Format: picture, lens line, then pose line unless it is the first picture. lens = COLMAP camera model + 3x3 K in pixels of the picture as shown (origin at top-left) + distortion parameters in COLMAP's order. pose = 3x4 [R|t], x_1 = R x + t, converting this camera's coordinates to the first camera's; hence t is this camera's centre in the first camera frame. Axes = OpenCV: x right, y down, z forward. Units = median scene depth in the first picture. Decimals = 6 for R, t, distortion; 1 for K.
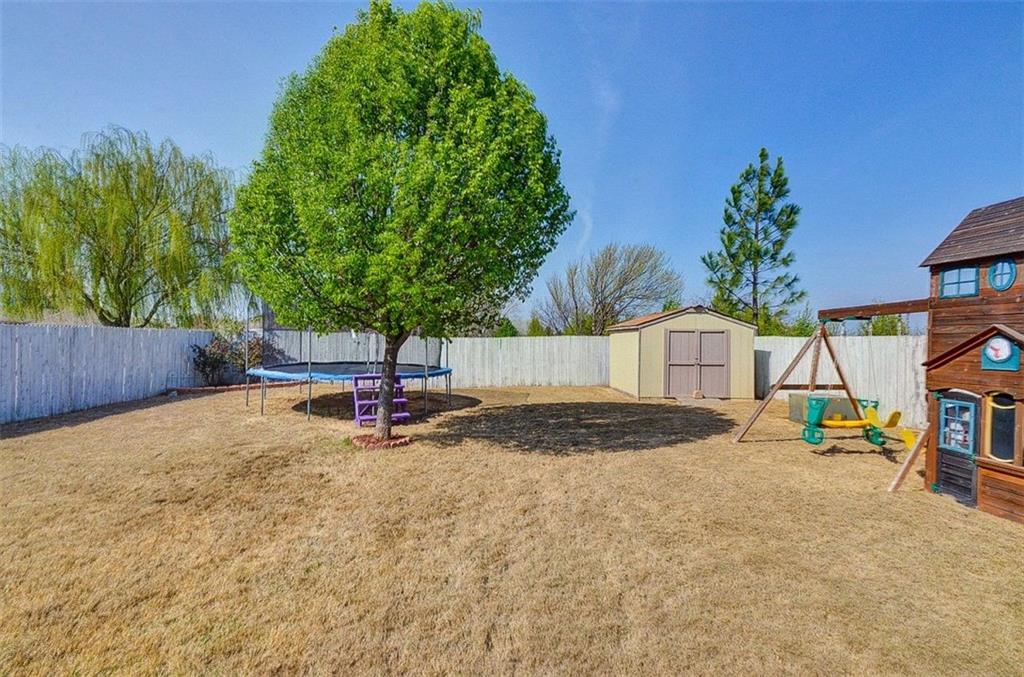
lens RADIAL K [[477.2, 0, 495.8], [0, 477.2, 339.6], [0, 0, 1]] dist [0.026799, -0.019098]
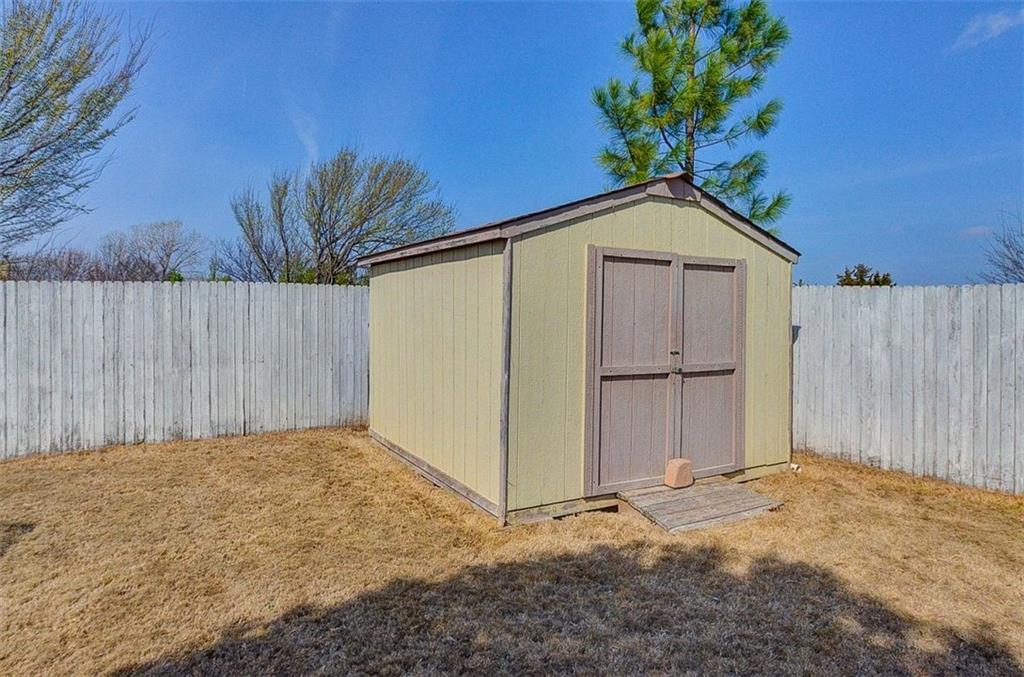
lens RADIAL K [[576.9, 0, 493.3], [0, 576.9, 327.3], [0, 0, 1]] dist [0.001779, -0.032070]
pose [[0.877483, -0.006975, 0.479557, 0.266224], [-0.007531, 0.999571, 0.028318, 0.025781], [-0.479549, -0.028460, 0.877054, 1.328310]]
